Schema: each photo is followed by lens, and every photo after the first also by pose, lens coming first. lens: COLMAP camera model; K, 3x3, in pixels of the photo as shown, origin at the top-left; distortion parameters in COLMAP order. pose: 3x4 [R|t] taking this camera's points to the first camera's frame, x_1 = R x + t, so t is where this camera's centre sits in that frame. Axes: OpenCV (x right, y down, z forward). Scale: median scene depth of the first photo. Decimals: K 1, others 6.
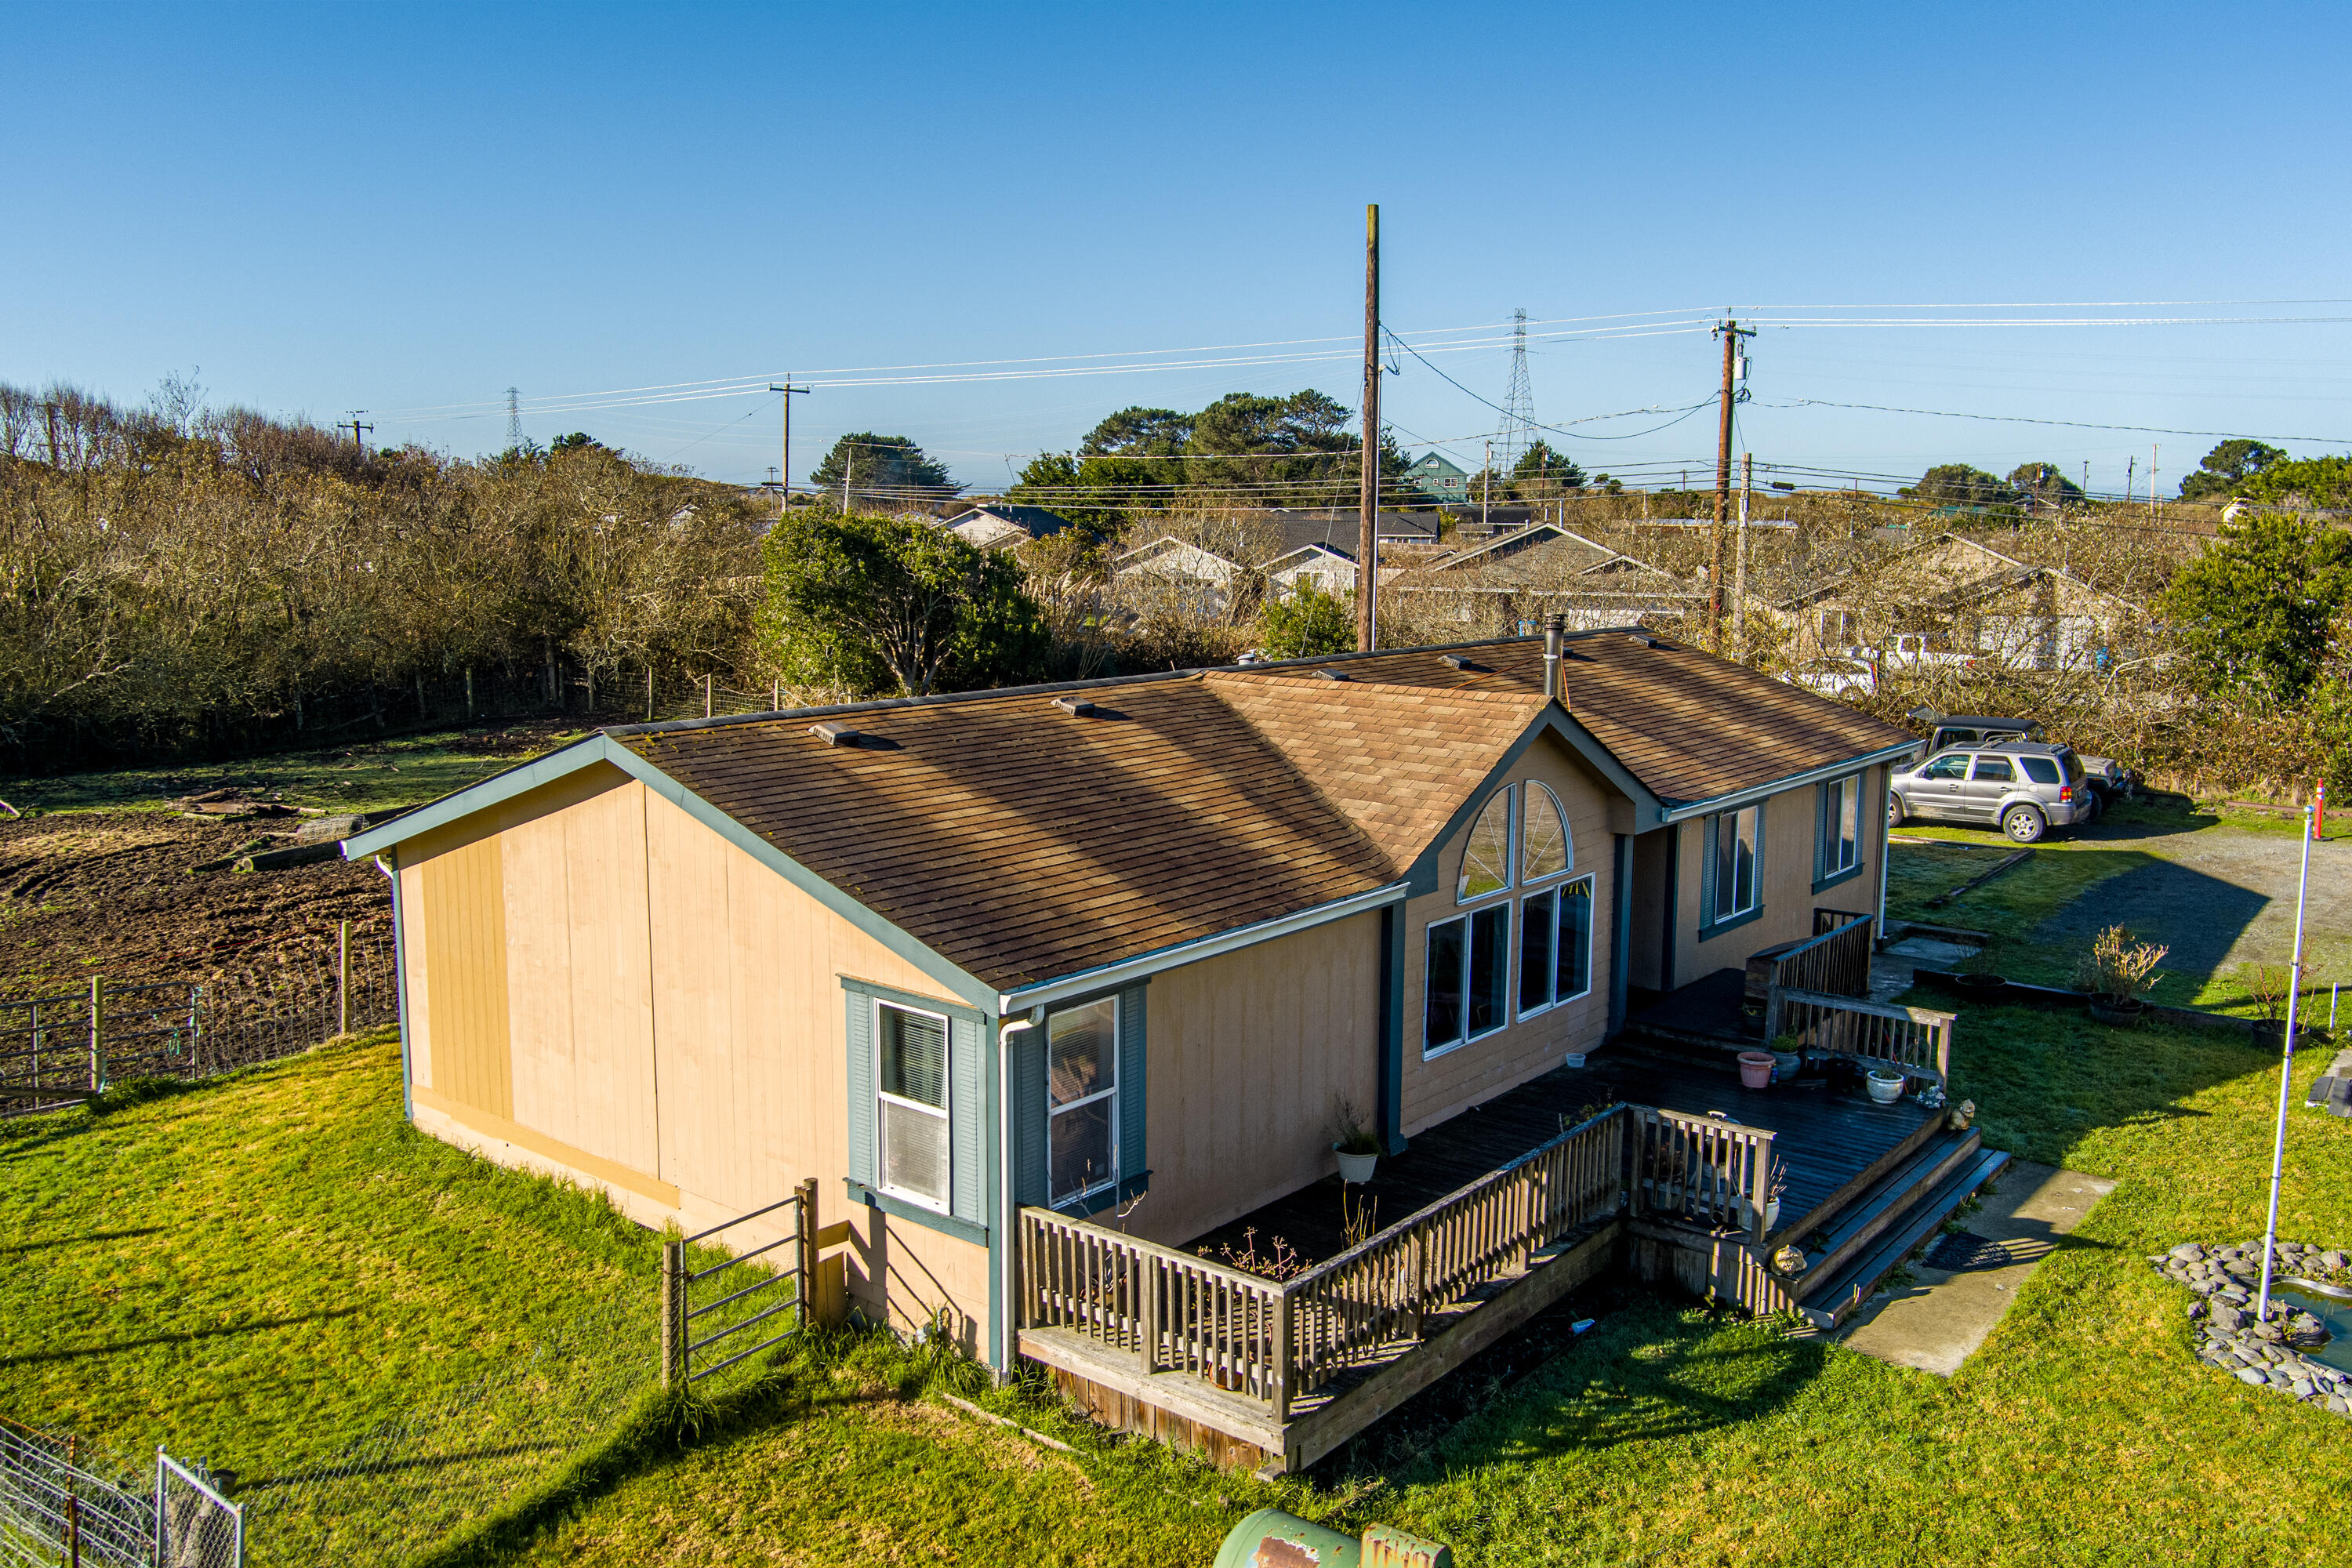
lens RADIAL K [[1908.7, 0, 1174.6], [0, 1908.7, 787.9], [0, 0, 1]] dist [-0.055327, 0.004100]
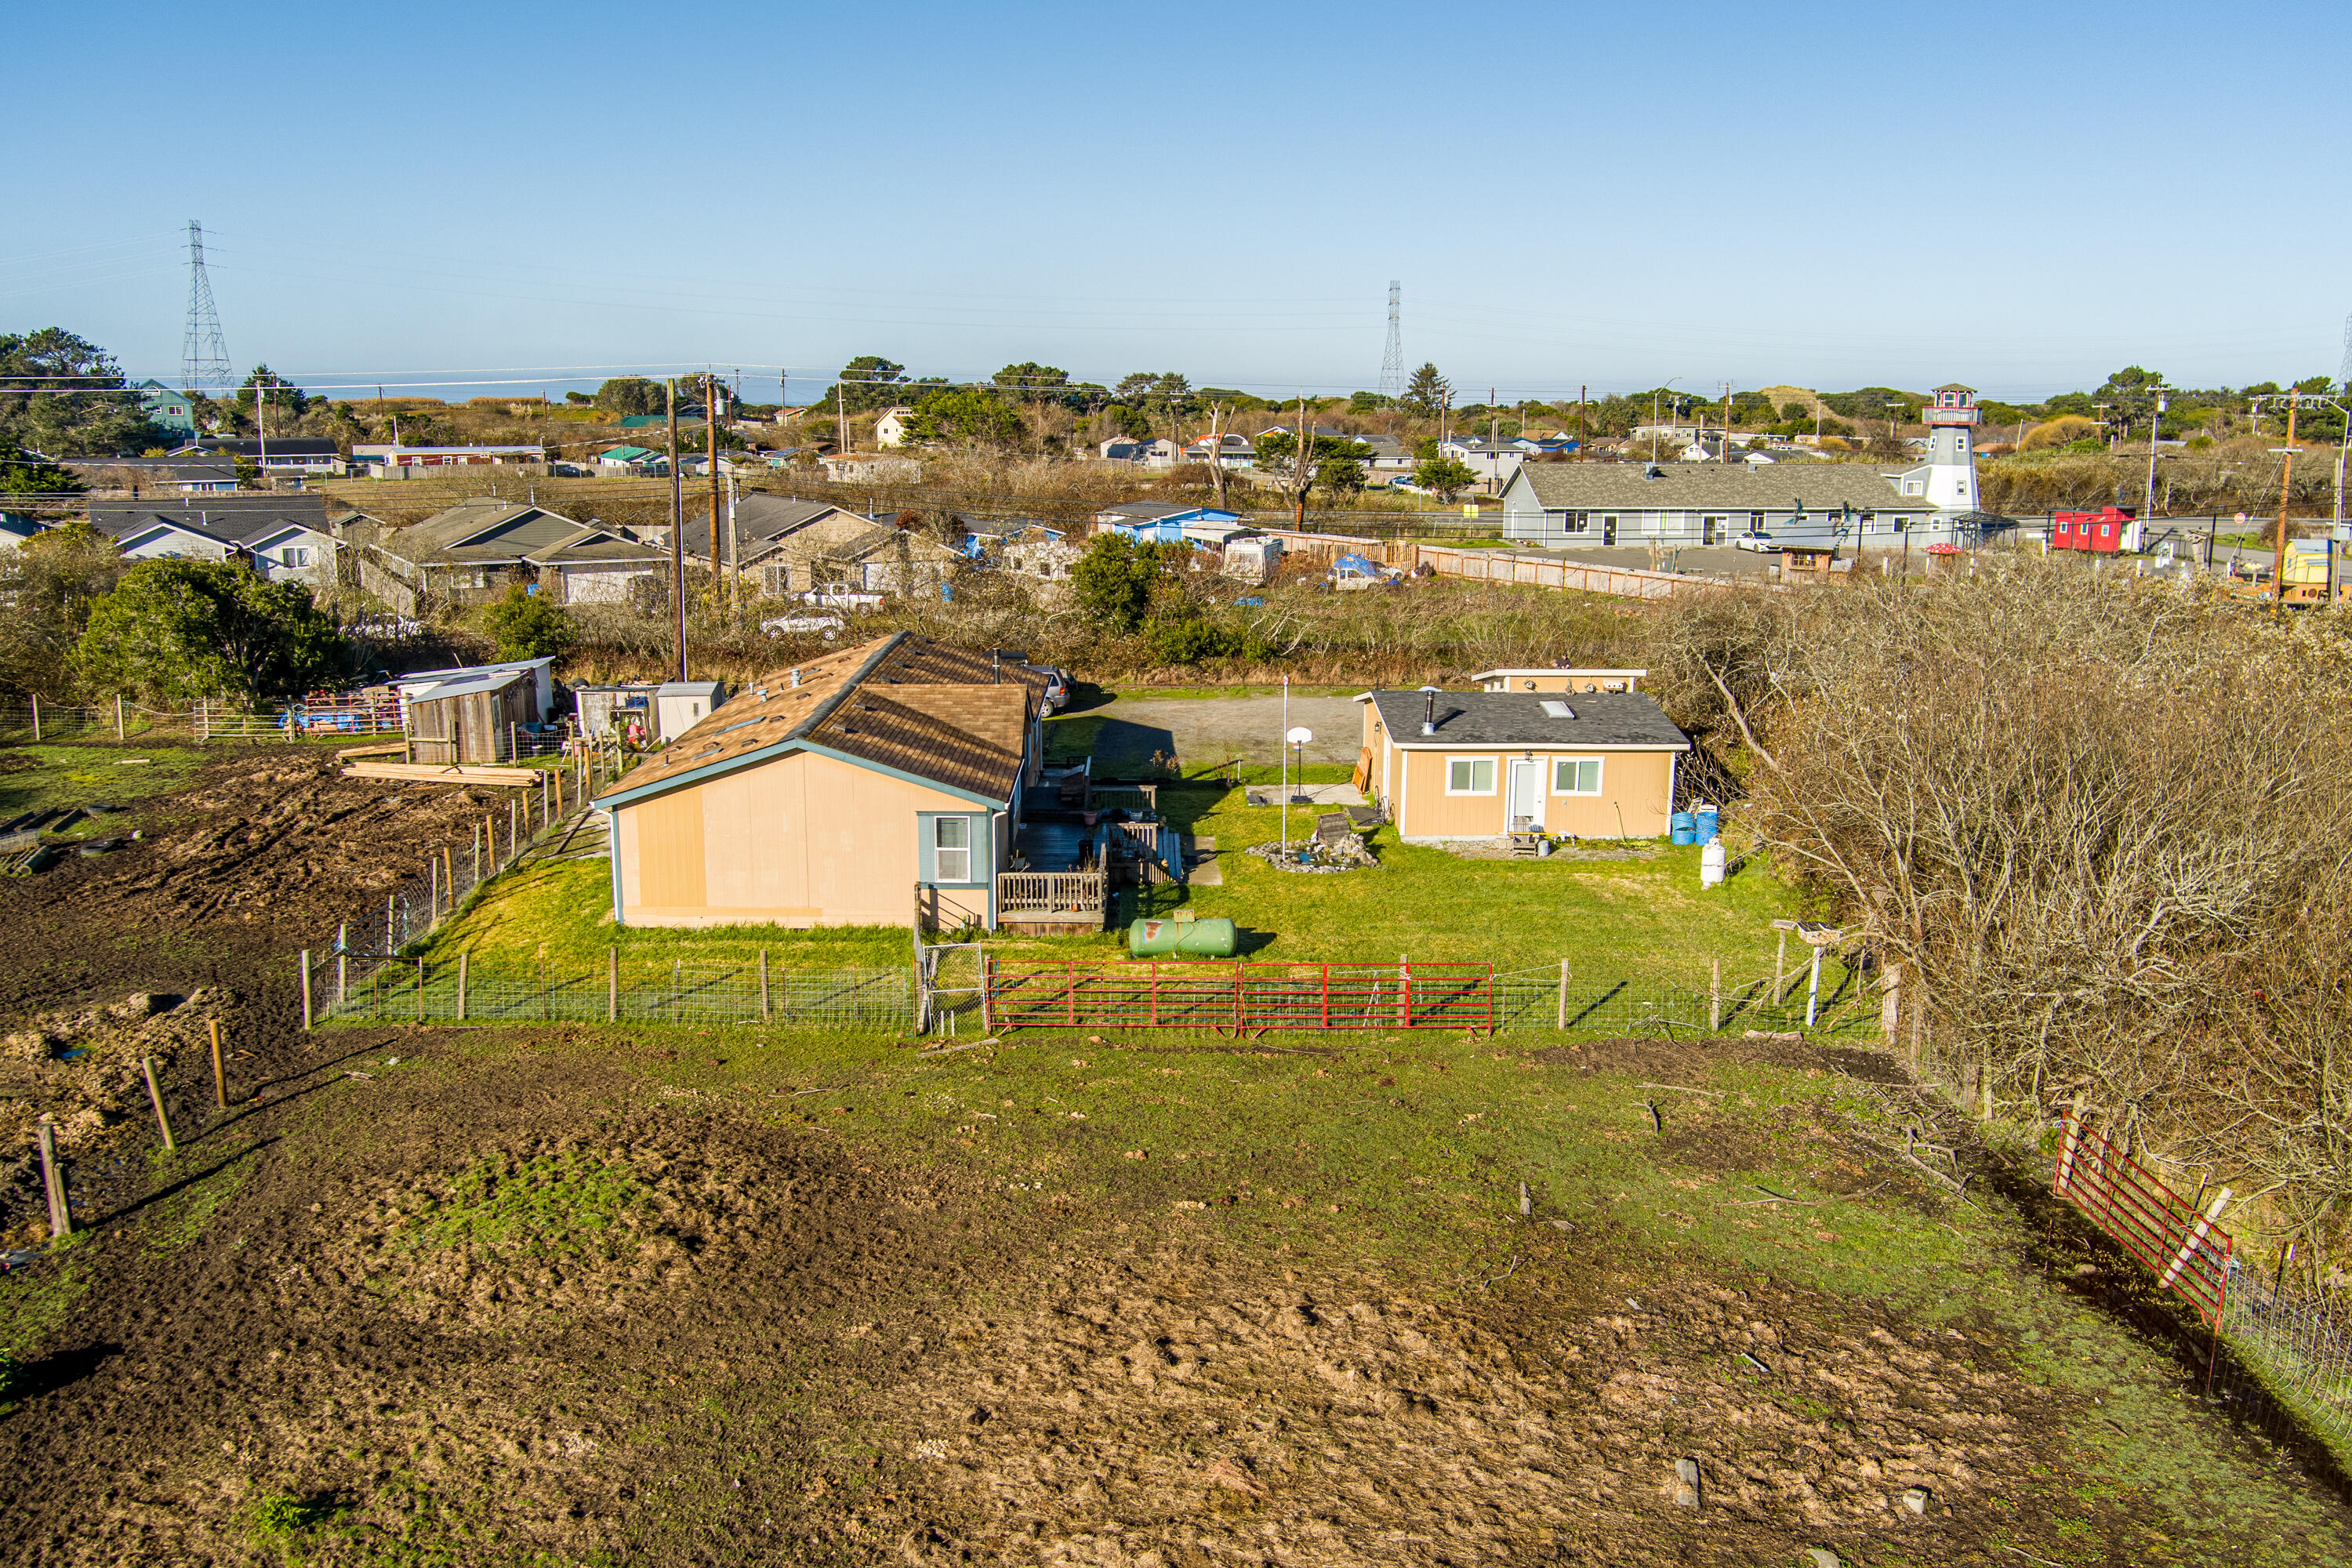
lens RADIAL K [[1908.7, 0, 1169.3], [0, 1908.7, 777.6], [0, 0, 1]] dist [-0.055327, 0.004100]
pose [[0.770352, -0.127390, 0.624764, -1.325625], [0.092916, 0.991807, 0.087663, -0.134862], [-0.630813, -0.009481, 0.775877, -1.177432]]
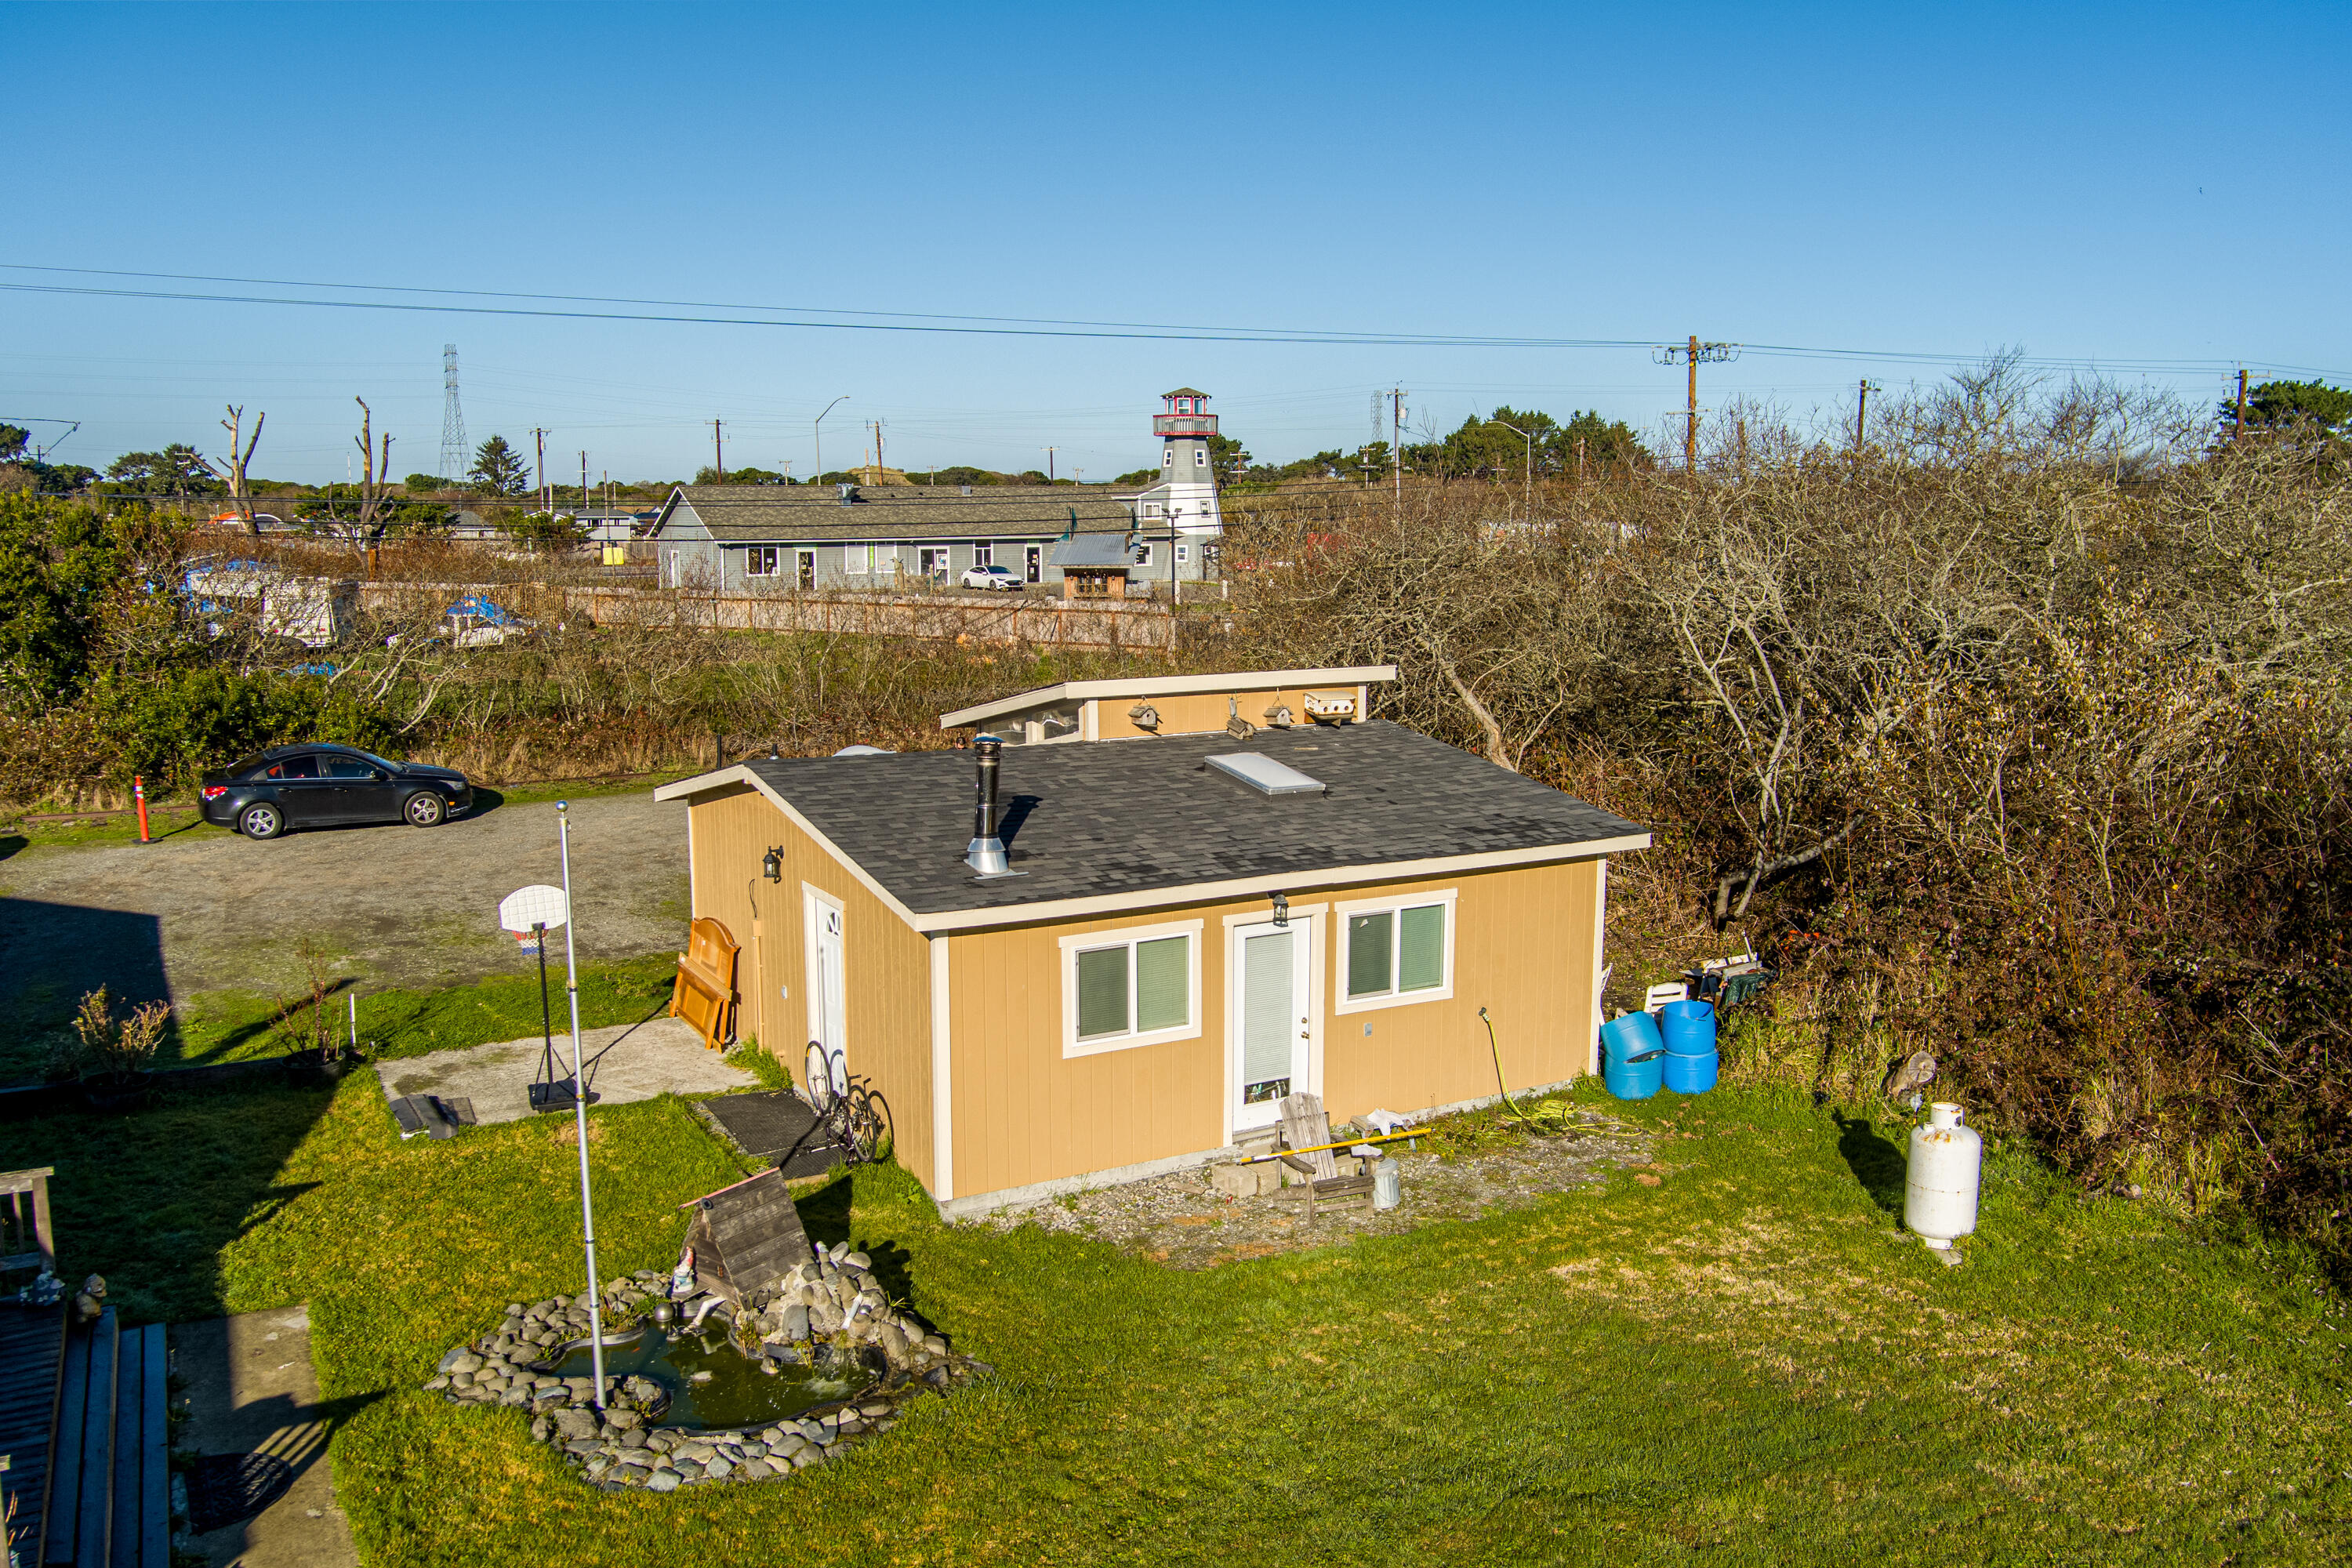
lens RADIAL K [[1908.7, 0, 1162.5], [0, 1908.7, 793.6], [0, 0, 1]] dist [-0.055327, 0.004100]
pose [[0.393695, -0.147136, 0.907389, -0.045763], [0.140504, 0.985140, 0.098782, -0.032021], [-0.908440, 0.088602, 0.408518, 0.323894]]
